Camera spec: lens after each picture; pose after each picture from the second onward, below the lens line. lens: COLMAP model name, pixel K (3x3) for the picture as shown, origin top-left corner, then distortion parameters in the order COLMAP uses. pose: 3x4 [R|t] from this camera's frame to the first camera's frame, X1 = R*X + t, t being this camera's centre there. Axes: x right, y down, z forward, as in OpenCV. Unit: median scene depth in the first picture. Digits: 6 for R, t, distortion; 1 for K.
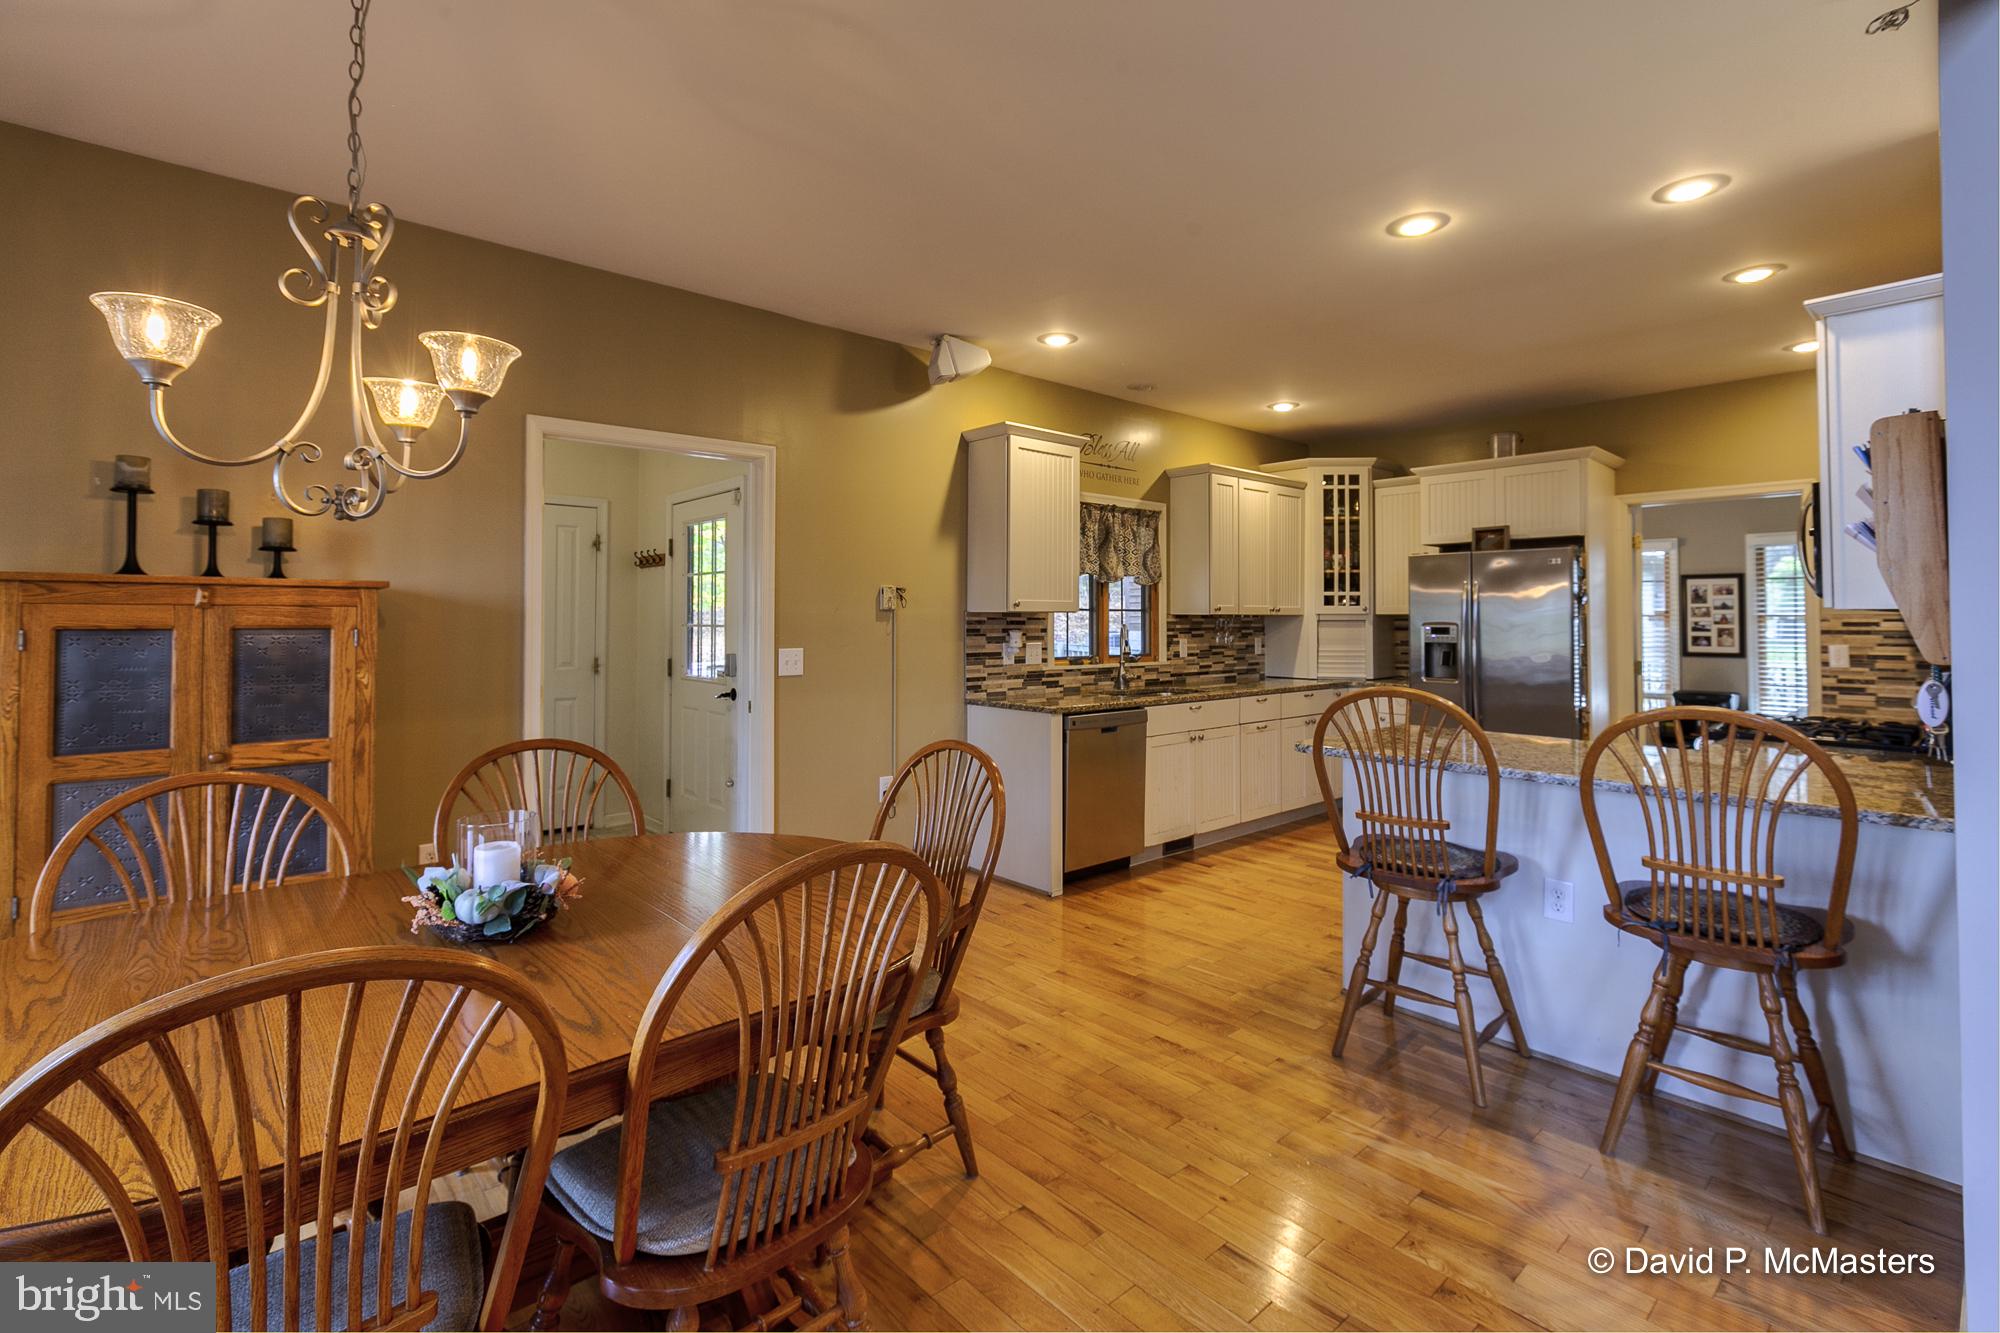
lens RADIAL K [[912.7, 0, 993.2], [0, 912.7, 600.8], [0, 0, 1]] dist [-0.001122, -0.000196]
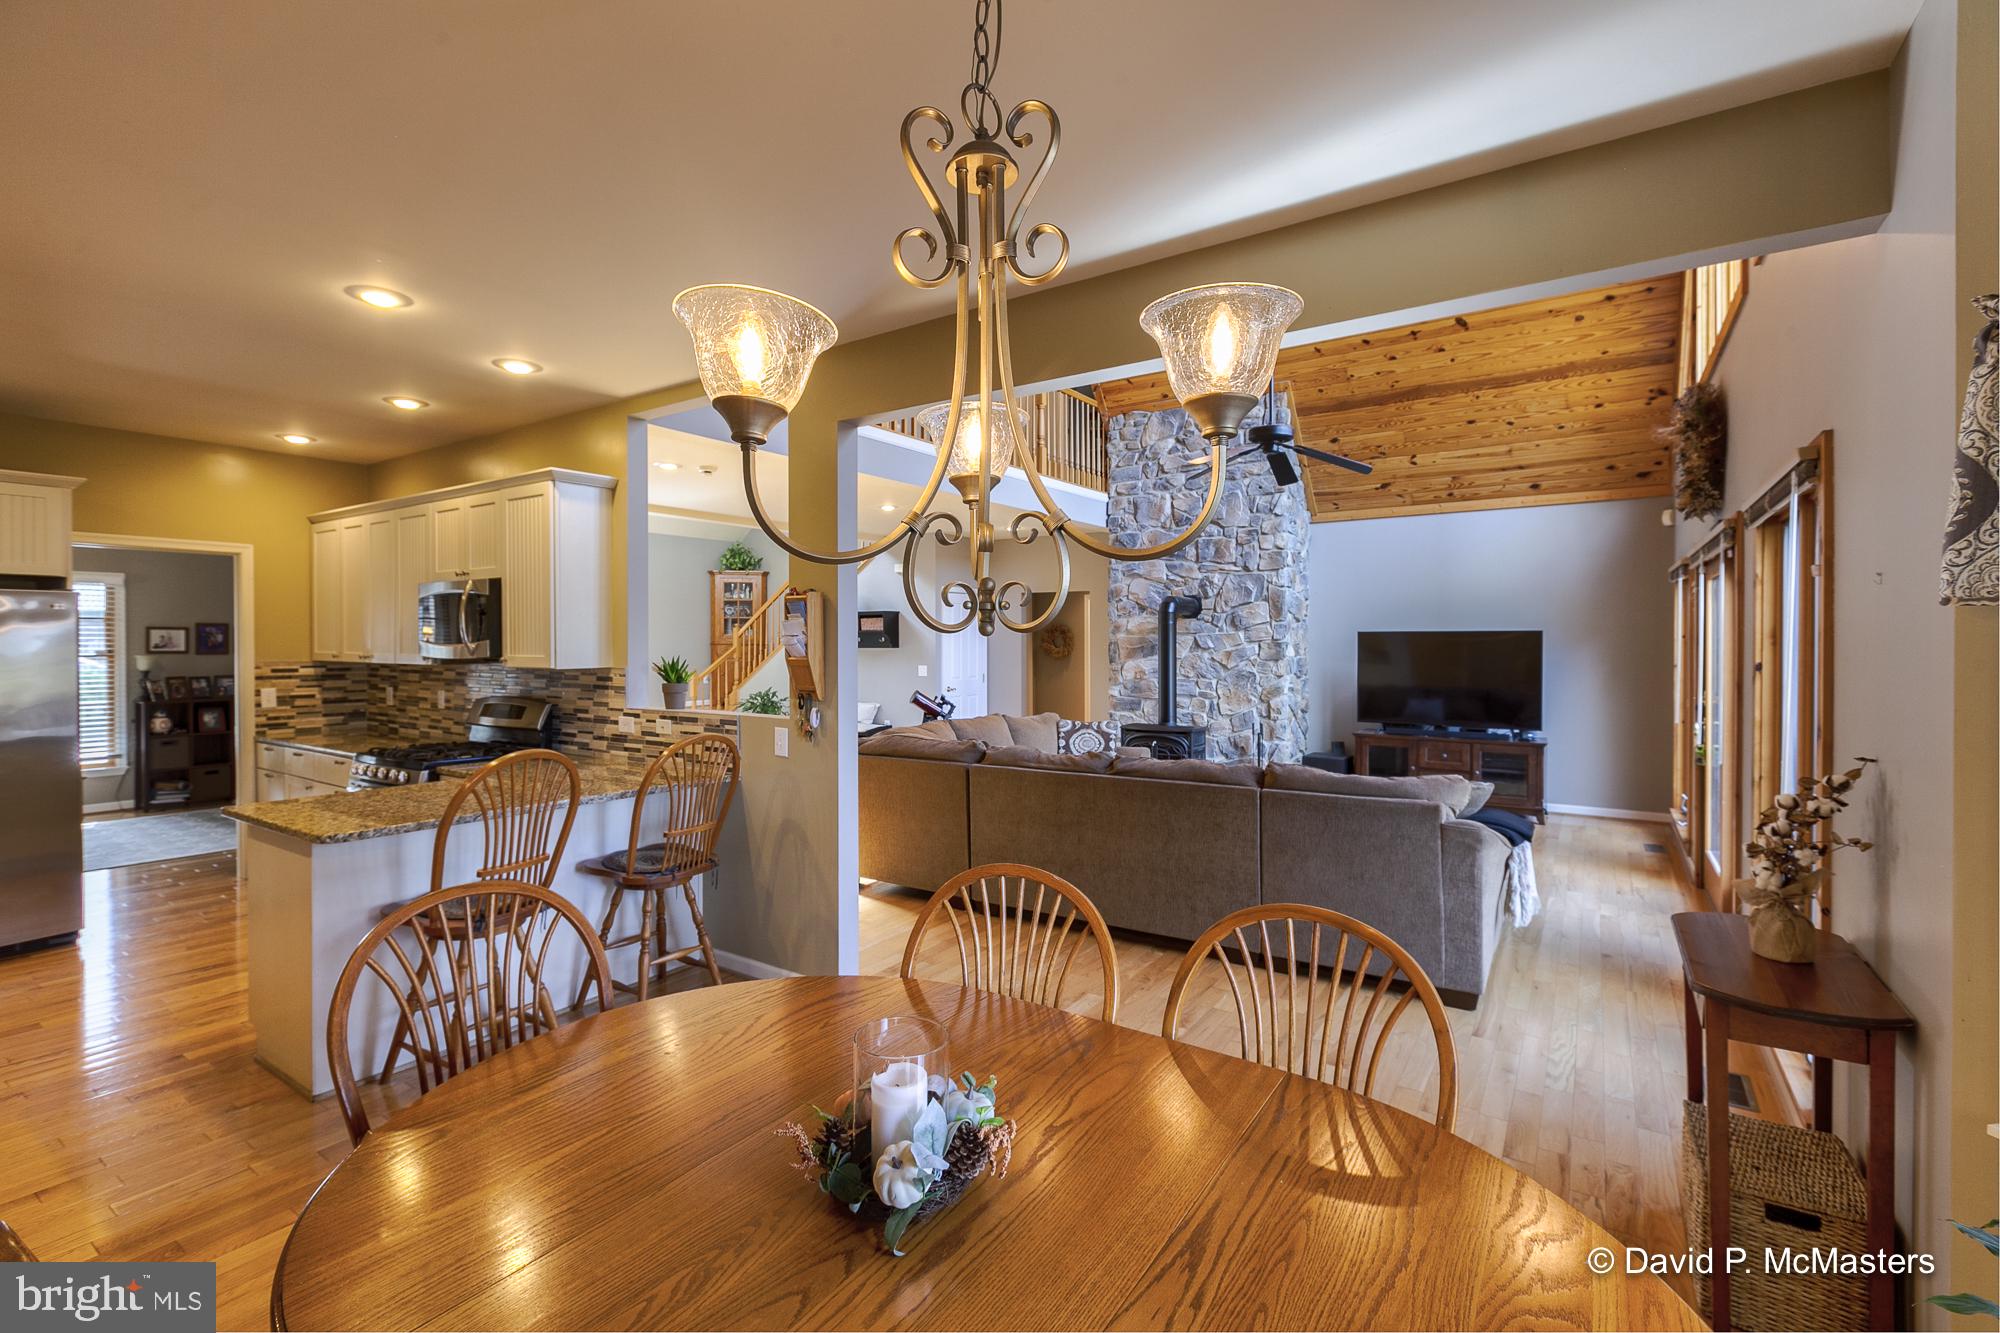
lens RADIAL K [[886.5, 0, 973.7], [0, 886.5, 646.7], [0, 0, 1]] dist [-0.000357, -0.000401]
pose [[-0.229905, -0.005451, 0.973198, -0.356903], [-0.019350, 0.999812, 0.001029, -0.021753], [-0.973021, -0.018594, -0.229967, 0.322523]]
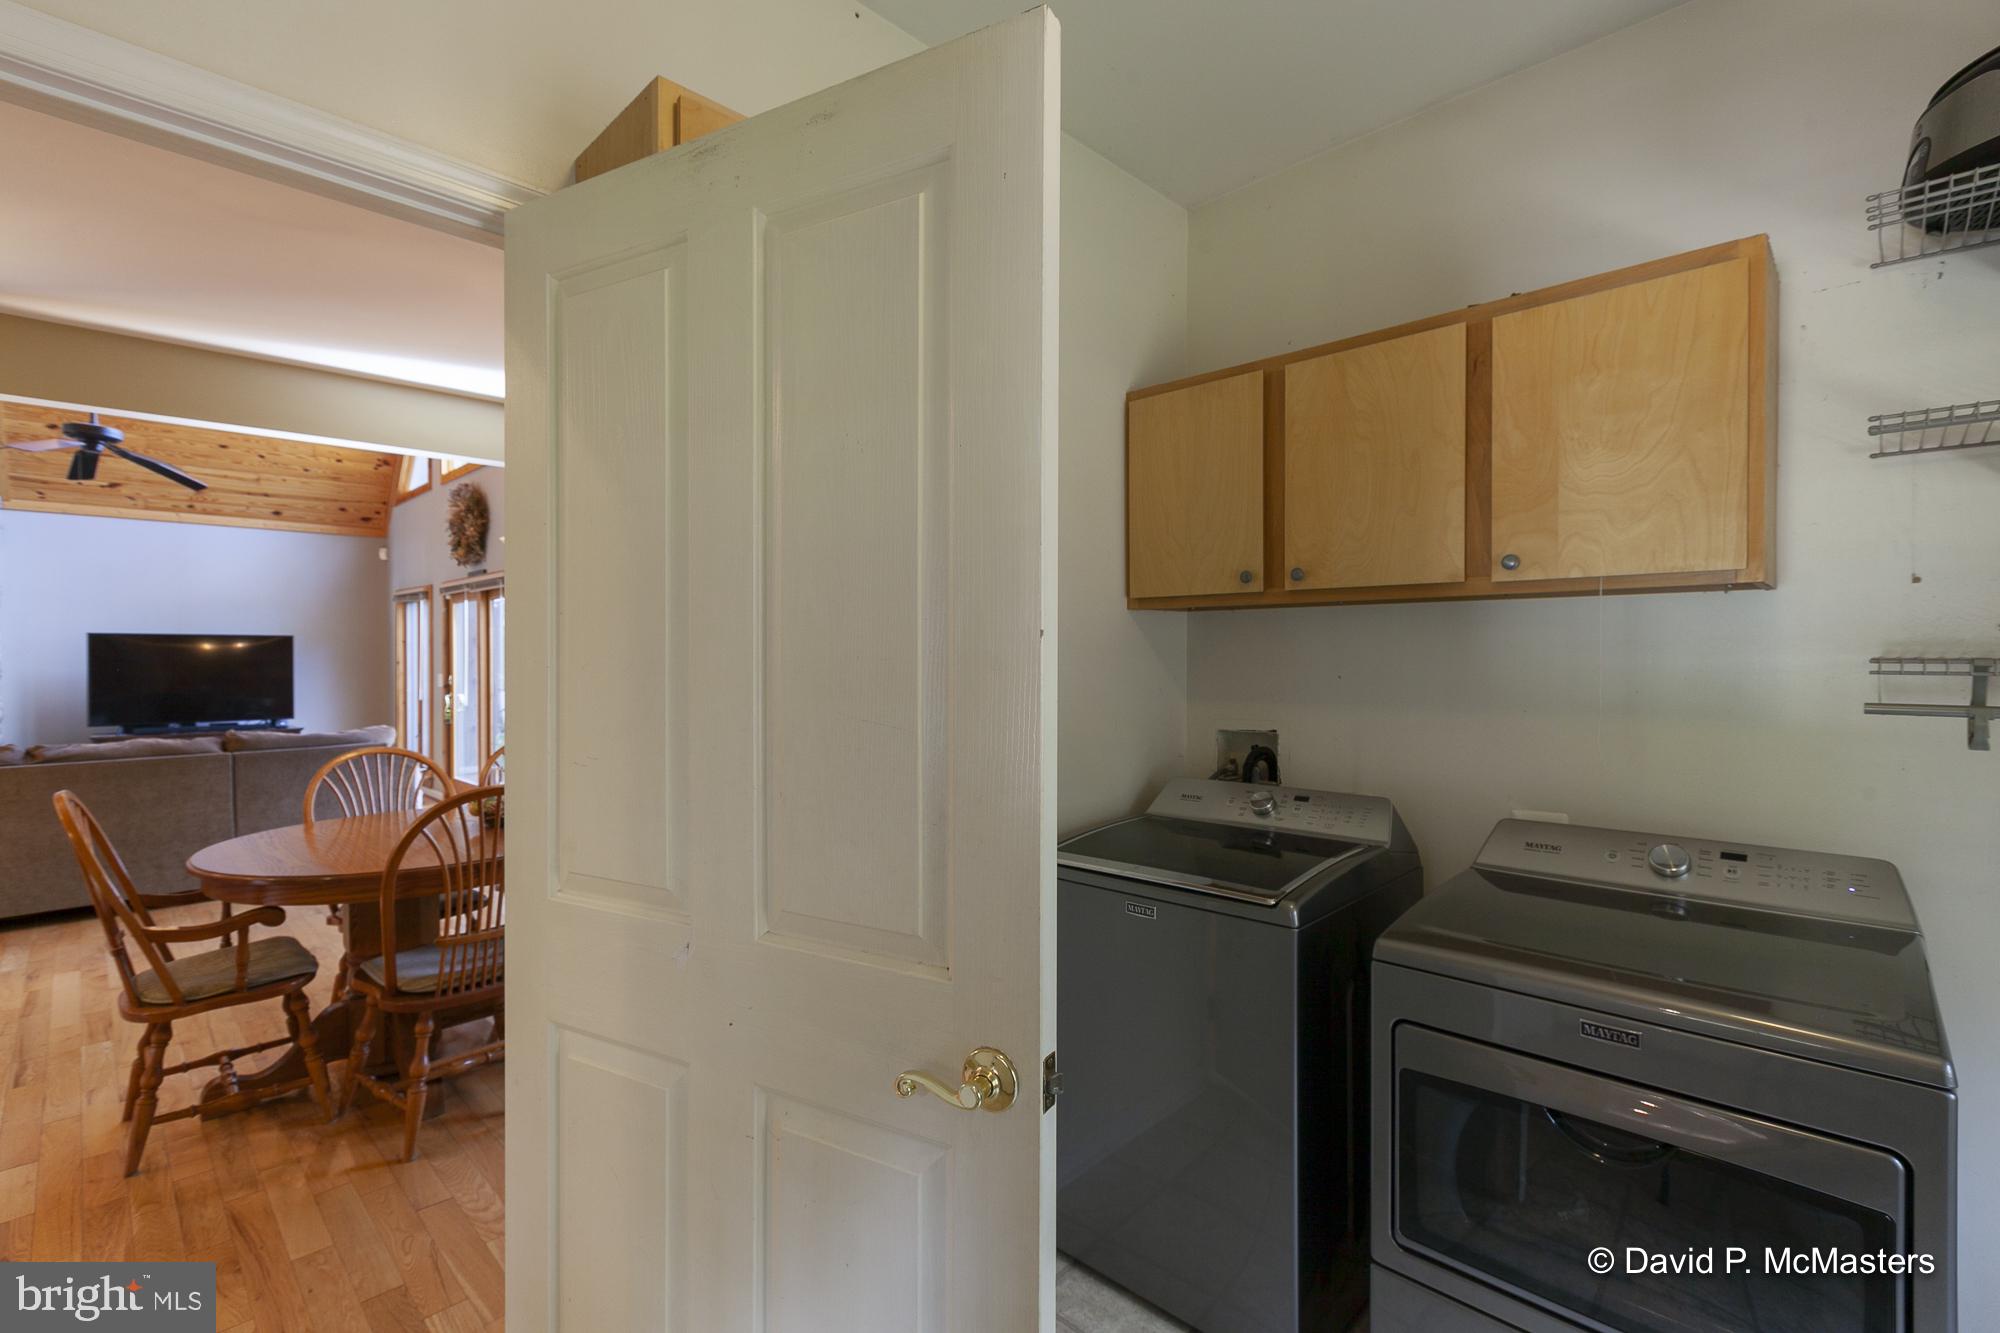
lens RADIAL K [[899.6, 0, 1009.0], [0, 899.6, 659.5], [0, 0, 1]] dist [0.001617, -0.000005]
pose [[-0.997126, 0.002095, -0.075733, -0.423412], [0.003382, 0.999852, -0.016866, 0.012761], [0.075687, -0.017073, -0.996985, 0.882233]]
